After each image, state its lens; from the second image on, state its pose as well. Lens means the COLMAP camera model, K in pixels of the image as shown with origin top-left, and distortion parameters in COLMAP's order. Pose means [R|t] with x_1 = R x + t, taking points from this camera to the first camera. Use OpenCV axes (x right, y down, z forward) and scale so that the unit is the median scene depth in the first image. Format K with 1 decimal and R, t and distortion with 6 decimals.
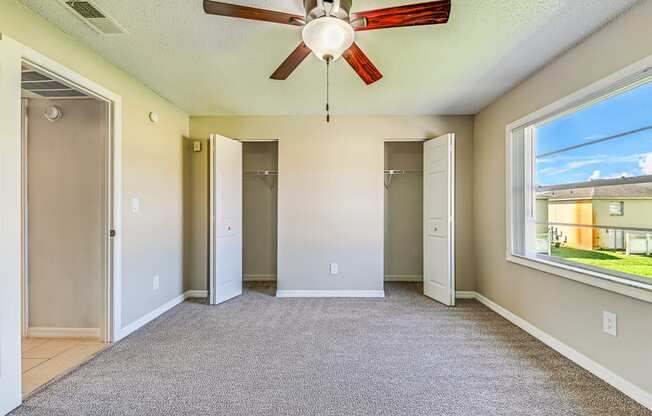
lens RADIAL K [[286.2, 0, 324.7], [0, 286.2, 209.2], [0, 0, 1]] dist [-0.007229, -0.001375]
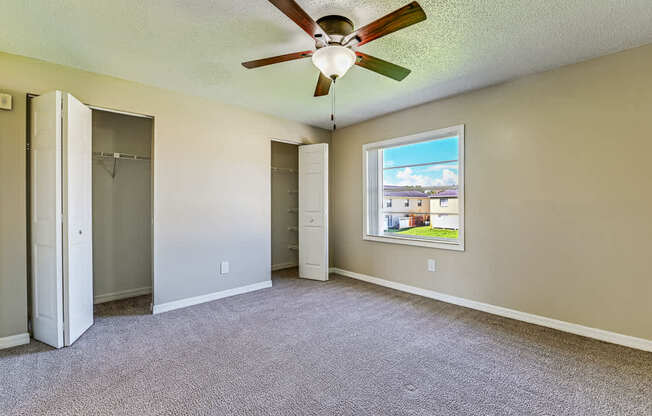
lens RADIAL K [[300.7, 0, 326.4], [0, 300.7, 205.0], [0, 0, 1]] dist [-0.015684, -0.001970]
pose [[0.689373, -0.003576, 0.724397, -0.486589], [0.003057, 0.999993, 0.002027, 0.002439], [-0.724400, 0.000817, 0.689380, 0.083692]]
